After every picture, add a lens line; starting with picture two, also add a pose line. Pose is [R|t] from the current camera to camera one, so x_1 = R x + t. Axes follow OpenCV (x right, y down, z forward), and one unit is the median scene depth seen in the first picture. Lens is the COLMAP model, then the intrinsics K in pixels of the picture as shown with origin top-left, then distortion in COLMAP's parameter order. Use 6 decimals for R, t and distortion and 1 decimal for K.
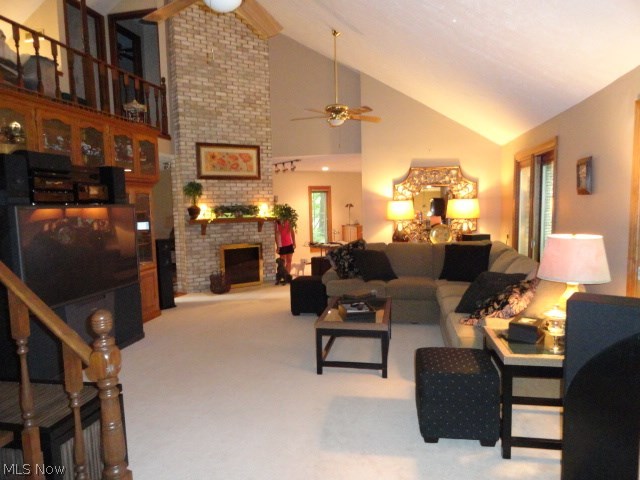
lens RADIAL K [[432.9, 0, 320.6], [0, 432.9, 241.5], [0, 0, 1]] dist [-0.003501, -0.001774]
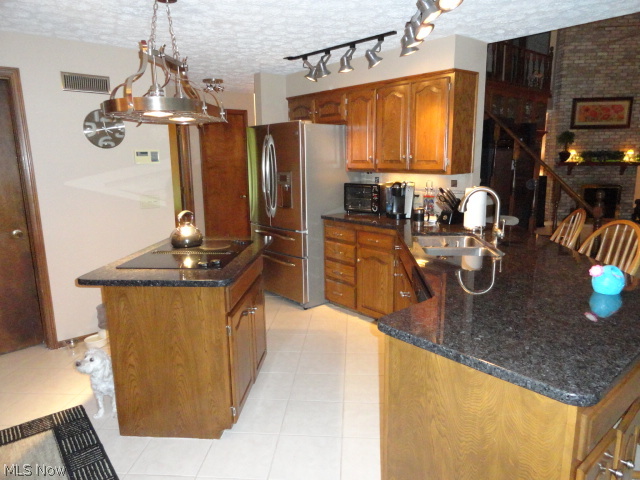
lens RADIAL K [[432.9, 0, 321.7], [0, 432.9, 243.6], [0, 0, 1]] dist [-0.003501, -0.001774]
pose [[0.785290, 0.135213, -0.604182, -0.051540], [-0.060647, 0.987967, 0.142277, 0.045811], [0.616150, -0.075087, 0.784041, -0.422204]]
